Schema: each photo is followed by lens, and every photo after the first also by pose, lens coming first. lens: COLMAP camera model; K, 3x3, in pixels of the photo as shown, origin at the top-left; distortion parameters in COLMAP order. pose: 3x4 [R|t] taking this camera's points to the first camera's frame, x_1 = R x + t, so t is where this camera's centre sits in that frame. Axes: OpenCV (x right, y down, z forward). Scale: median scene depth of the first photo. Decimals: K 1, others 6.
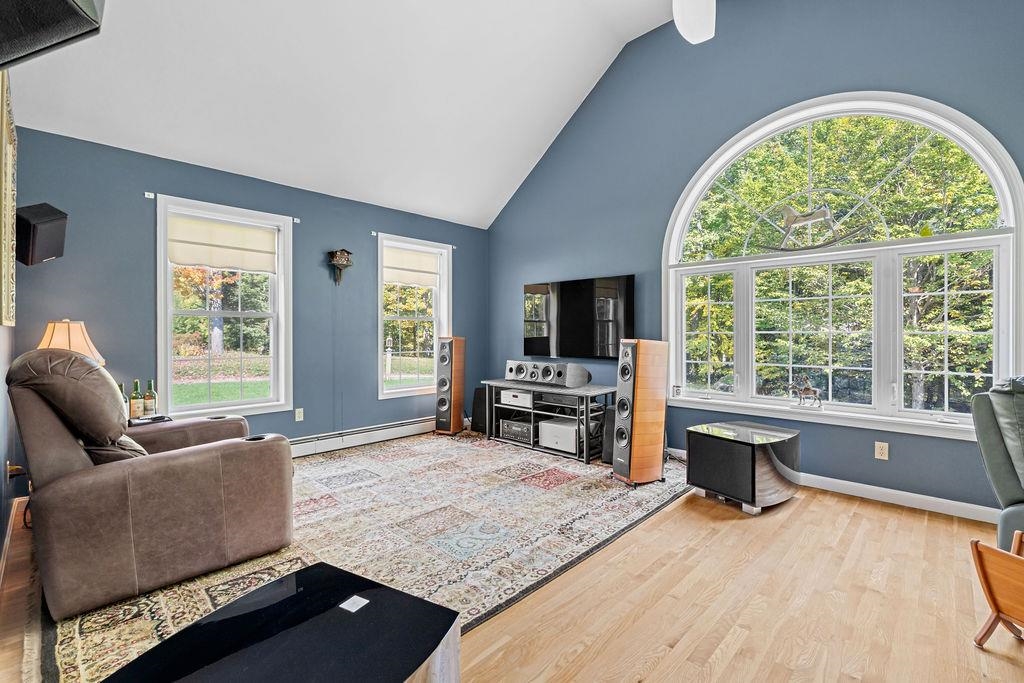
lens RADIAL K [[451.4, 0, 511.9], [0, 451.4, 331.7], [0, 0, 1]] dist [-0.003350, -0.000101]
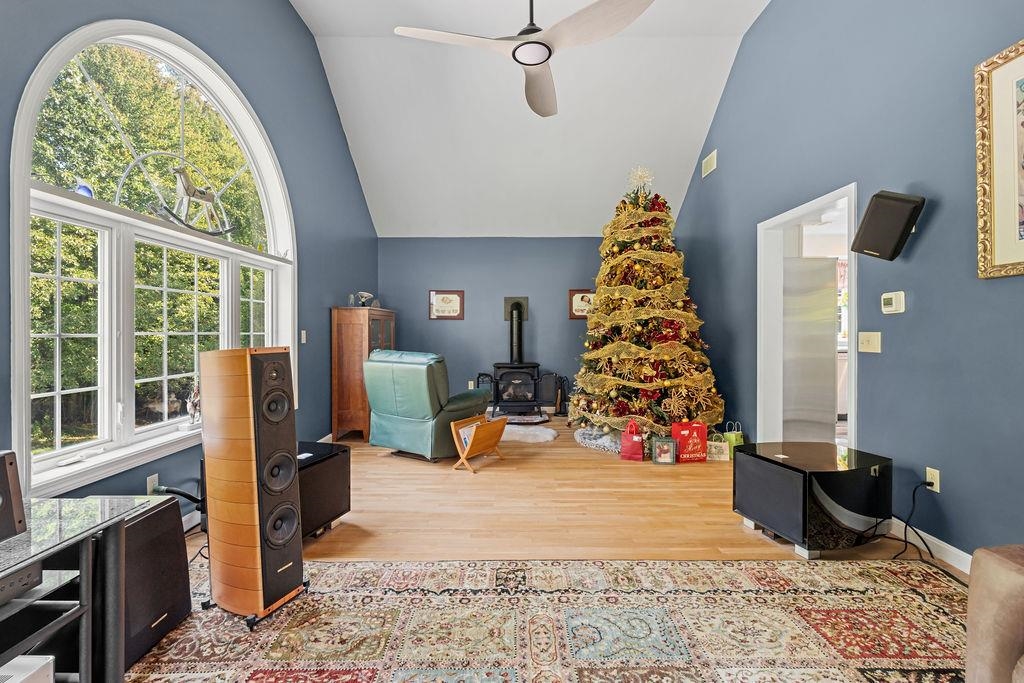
lens RADIAL K [[451.4, 0, 511.9], [0, 451.4, 331.7], [0, 0, 1]] dist [-0.003350, -0.000101]
pose [[-0.698623, 0.000155, 0.715490, -0.455359], [0.001250, 0.999999, 0.001005, -0.002984], [-0.715489, 0.001596, -0.698623, 1.579321]]
